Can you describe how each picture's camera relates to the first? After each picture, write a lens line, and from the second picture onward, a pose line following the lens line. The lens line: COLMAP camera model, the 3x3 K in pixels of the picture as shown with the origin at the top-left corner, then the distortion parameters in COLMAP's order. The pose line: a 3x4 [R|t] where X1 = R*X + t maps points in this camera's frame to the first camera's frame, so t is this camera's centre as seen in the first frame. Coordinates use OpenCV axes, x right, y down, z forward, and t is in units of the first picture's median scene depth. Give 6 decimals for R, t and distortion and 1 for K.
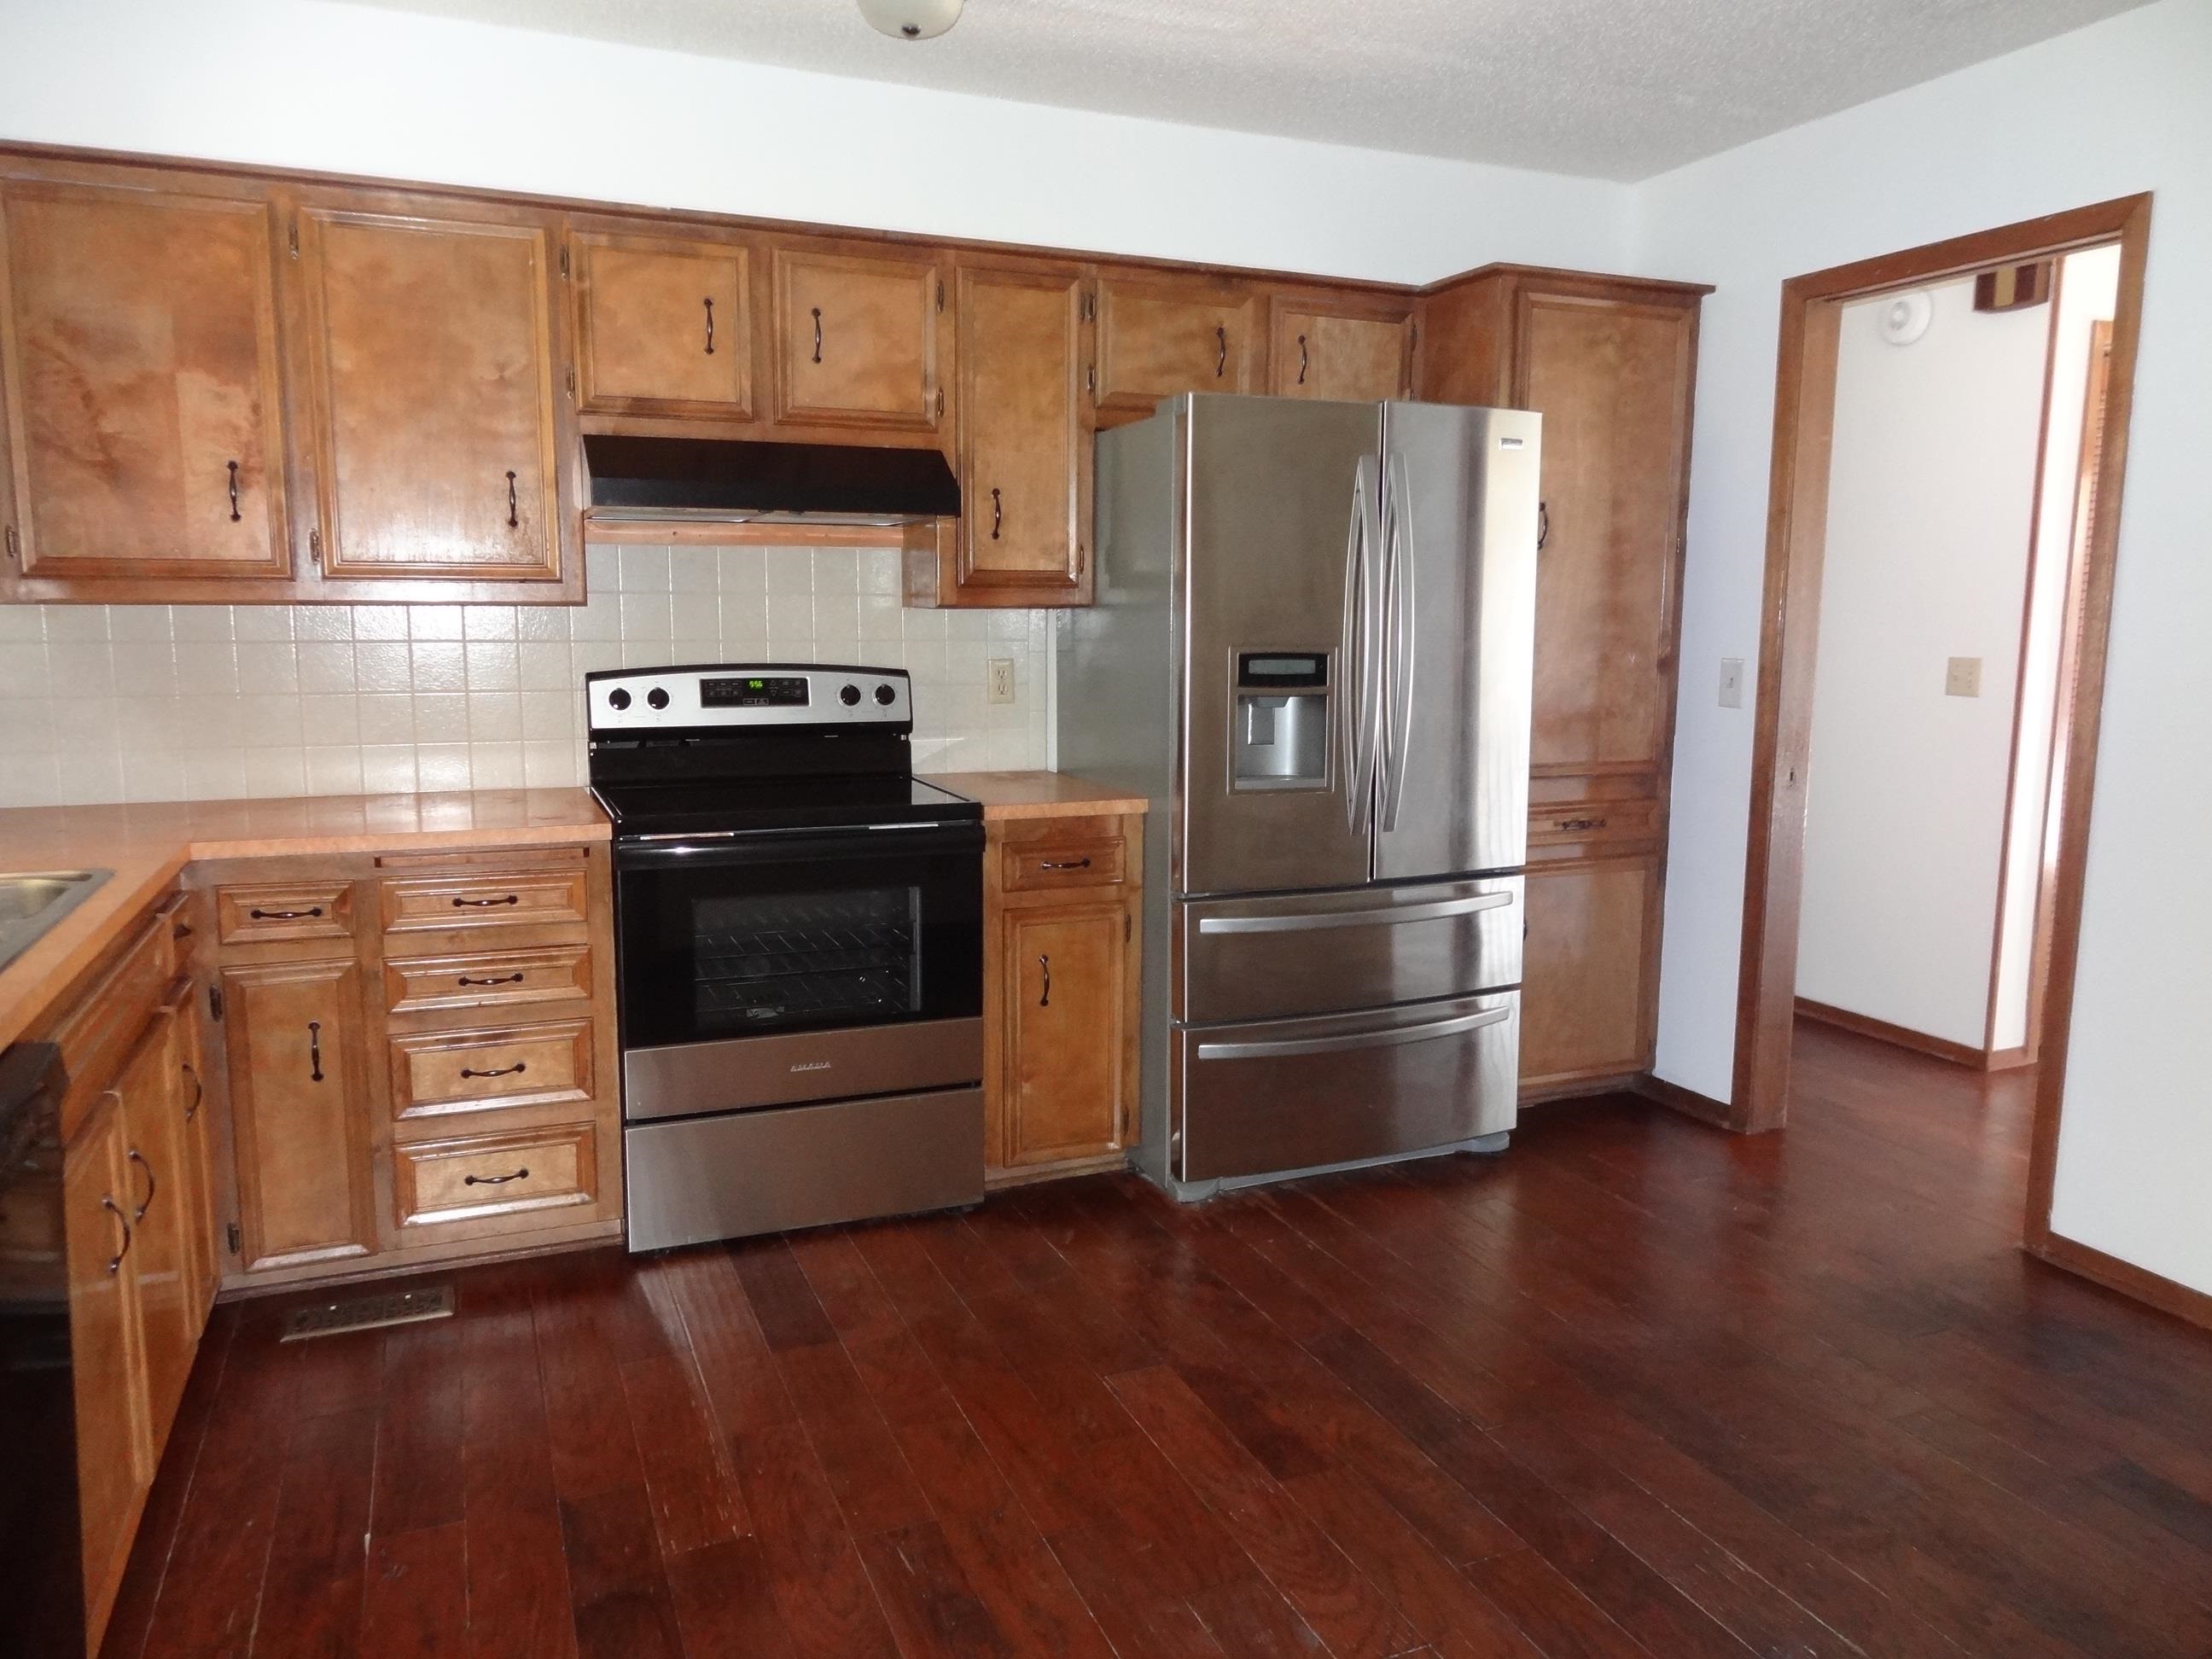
lens RADIAL K [[1547.1, 0, 1109.8], [0, 1547.1, 826.5], [0, 0, 1]] dist [0.000893, 0.008910]
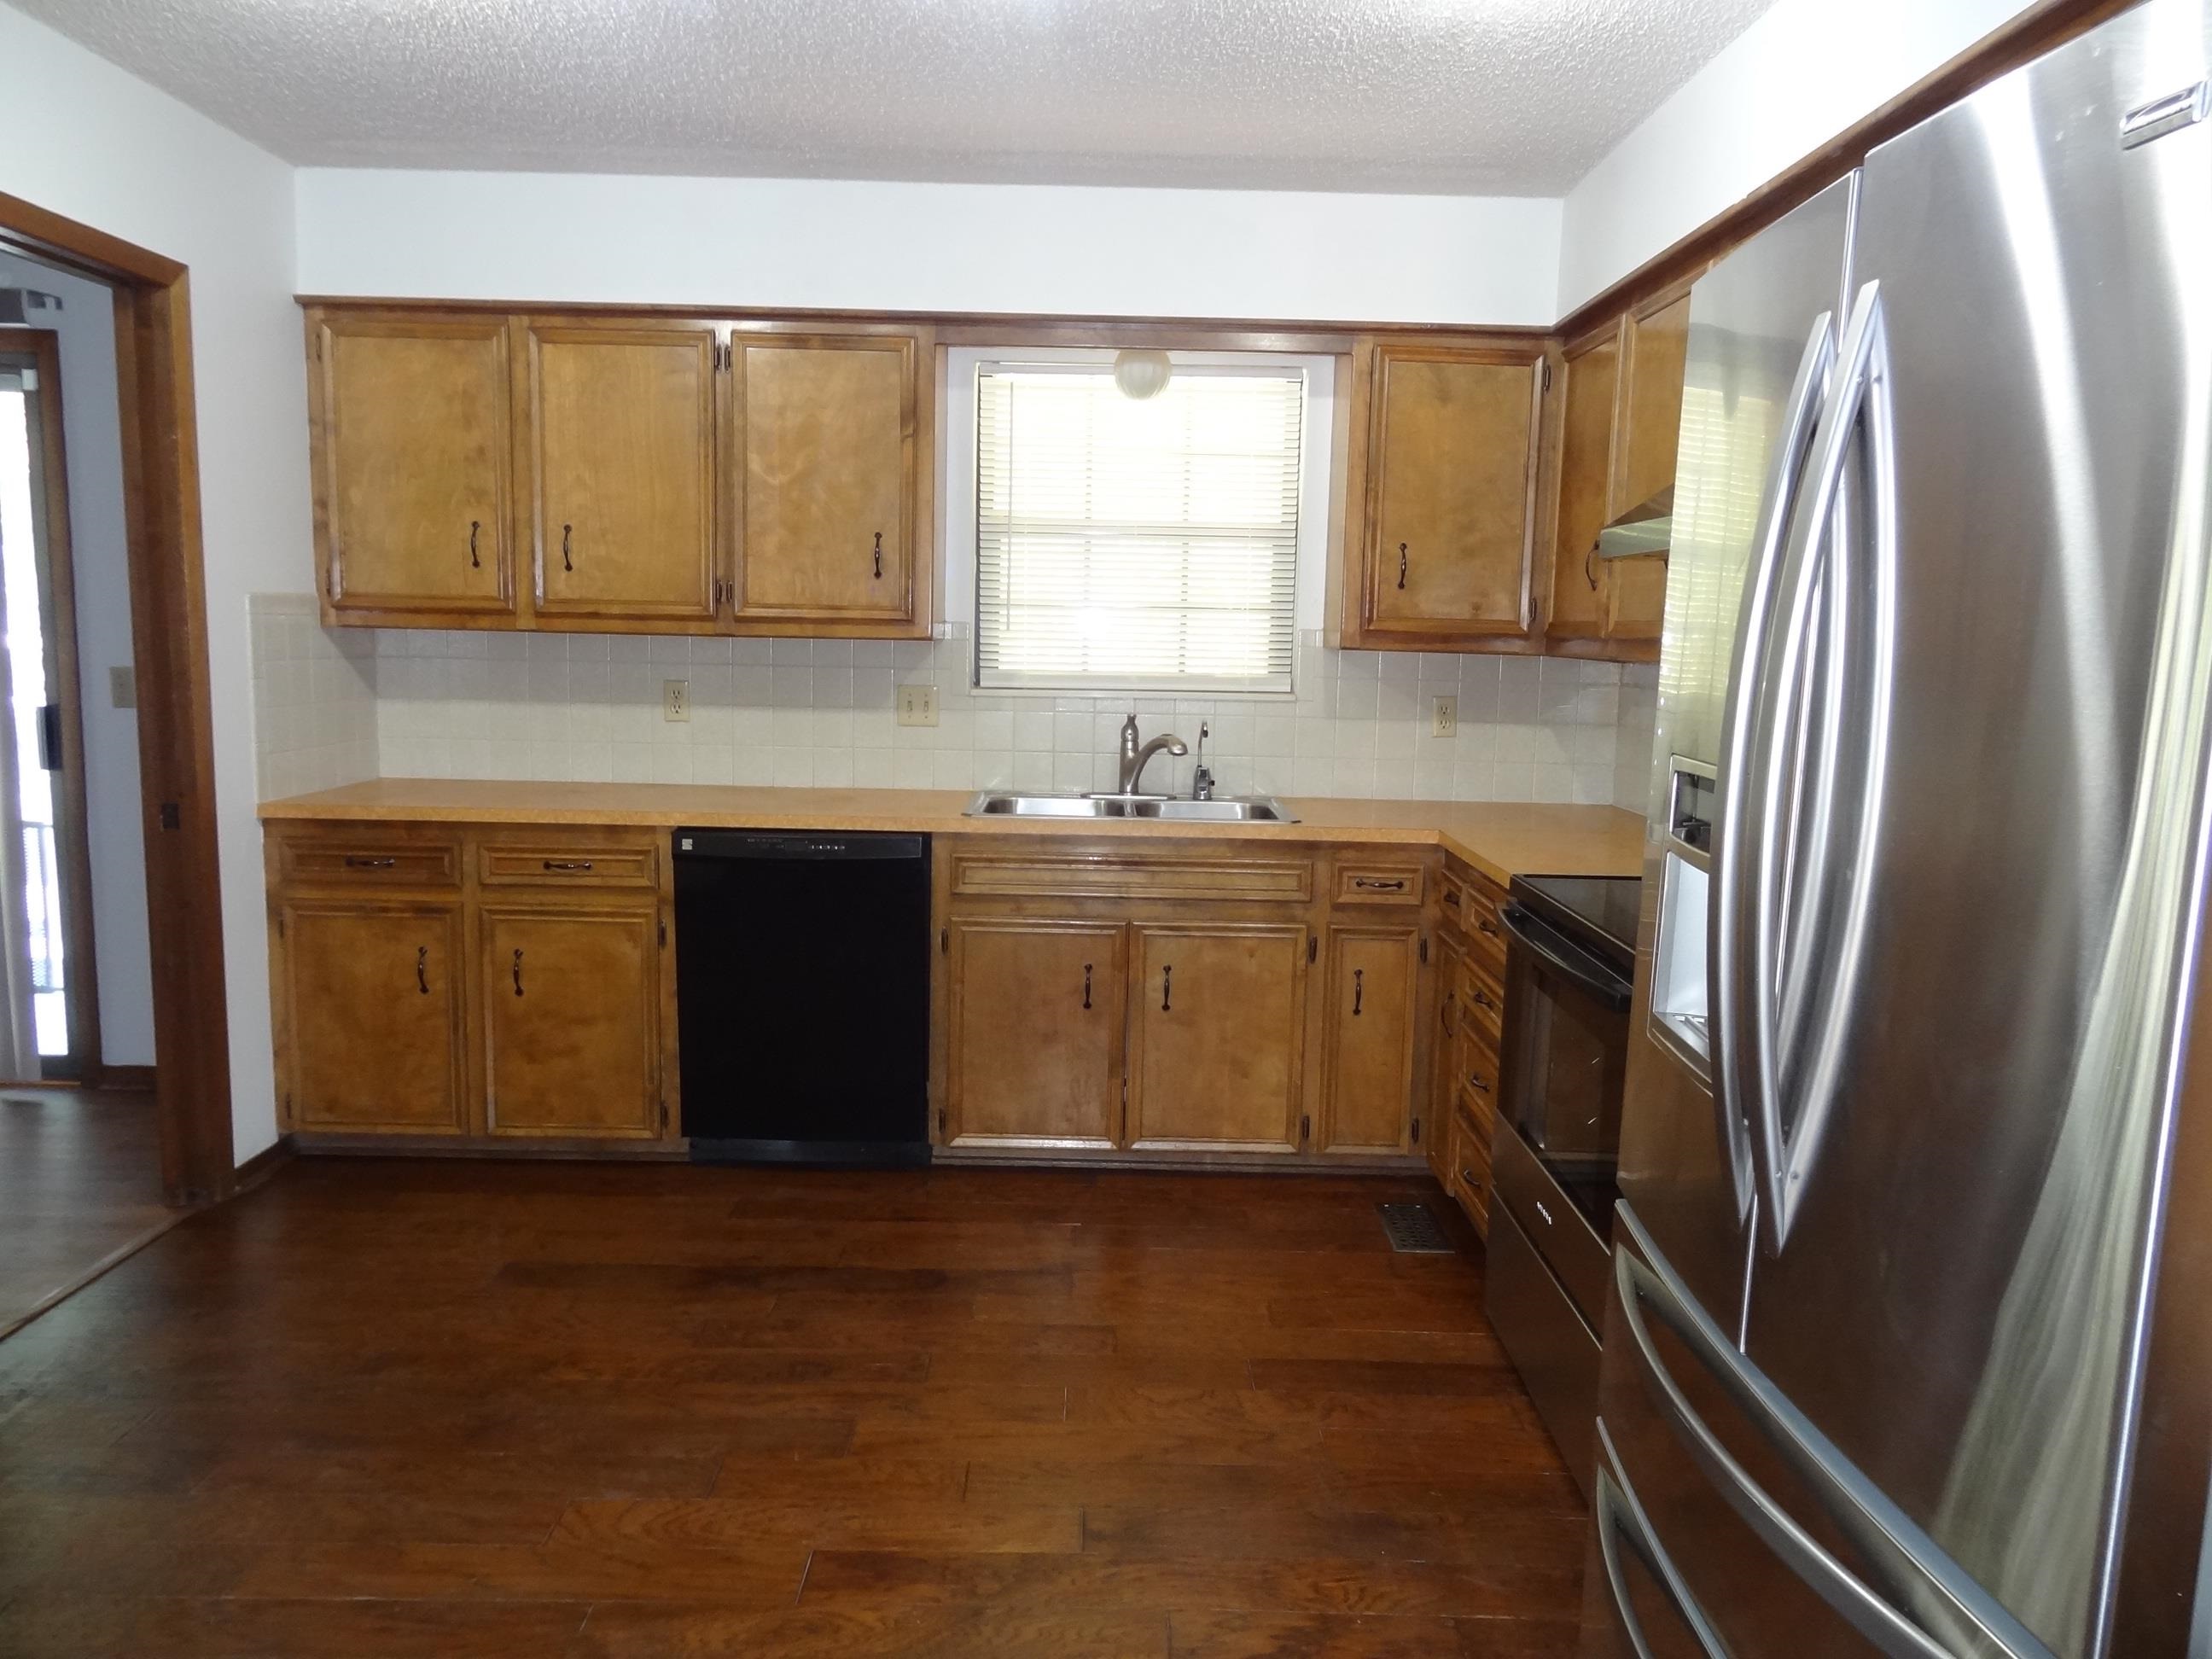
lens RADIAL K [[1547.1, 0, 1109.8], [0, 1547.1, 826.5], [0, 0, 1]] dist [0.000893, 0.008910]
pose [[-0.386646, 0.103271, -0.916428, 0.626342], [-0.157564, 0.971703, 0.175977, -0.153941], [0.908669, 0.212436, -0.359433, 1.016836]]
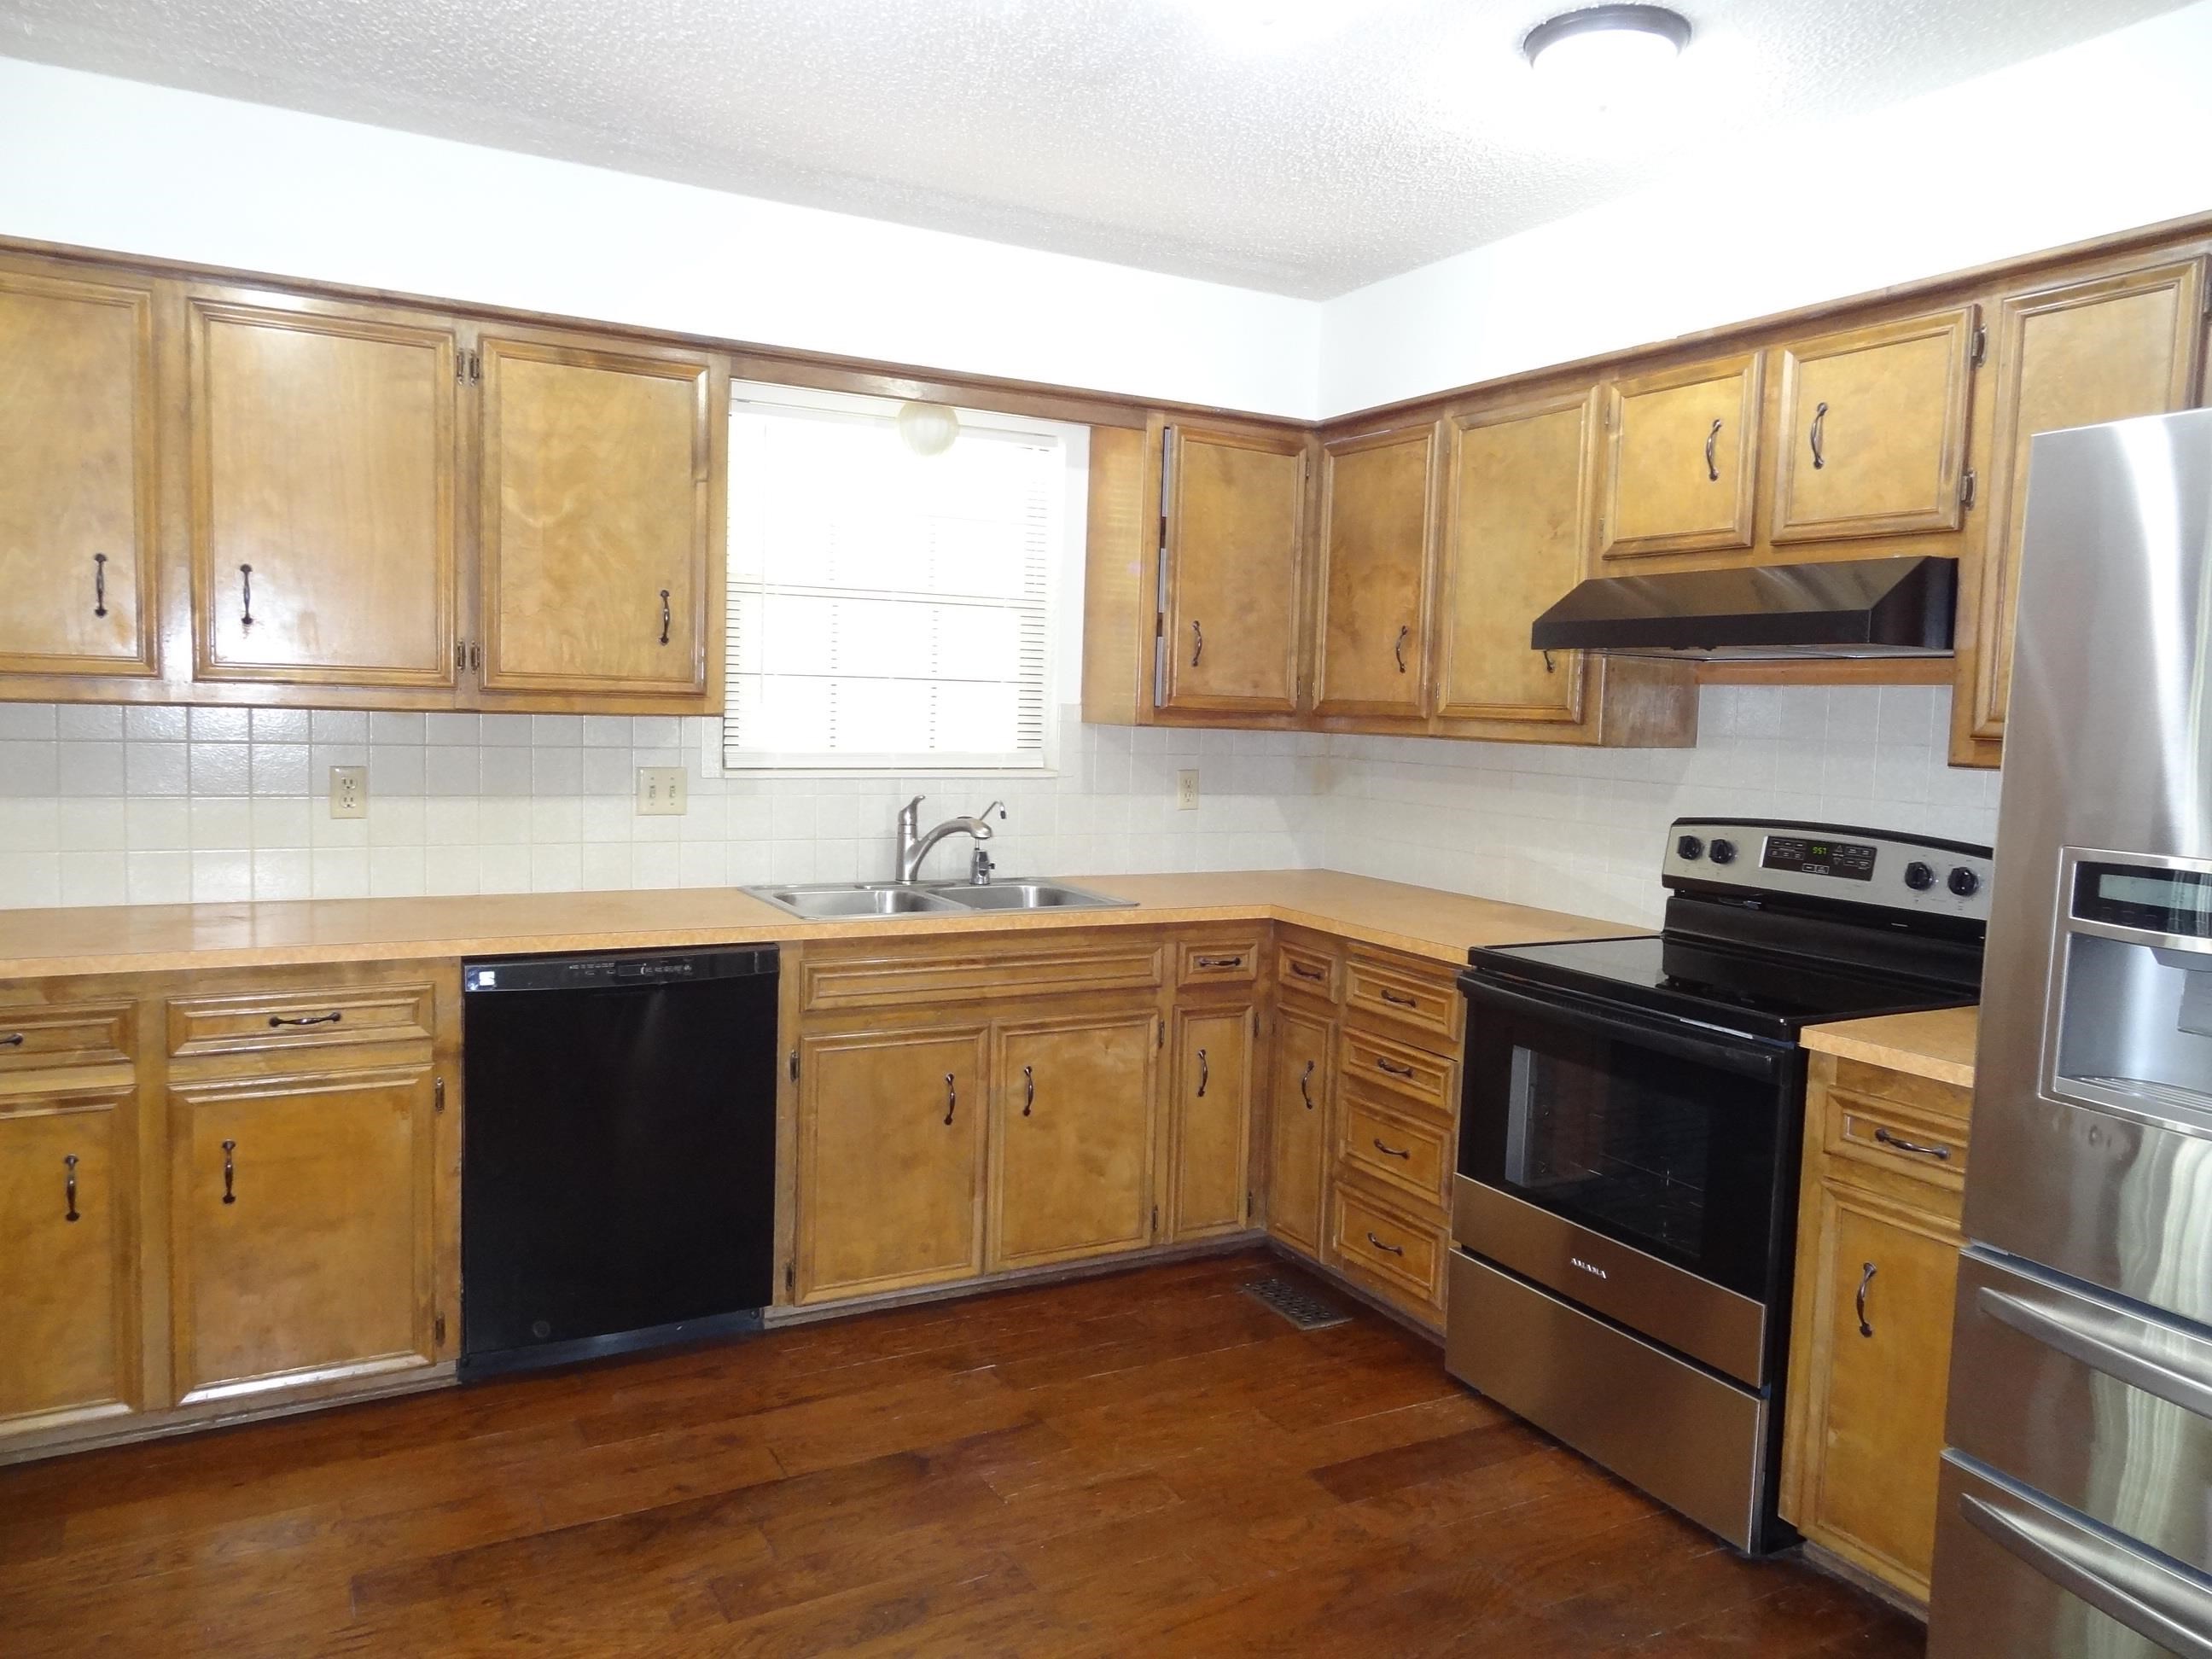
lens RADIAL K [[1547.1, 0, 1109.8], [0, 1547.1, 826.5], [0, 0, 1]] dist [0.000893, 0.008910]
pose [[0.098098, 0.077827, -0.992129, 0.620567], [-0.173508, 0.983006, 0.059955, -0.095710], [0.979935, 0.166260, 0.109934, 0.577491]]
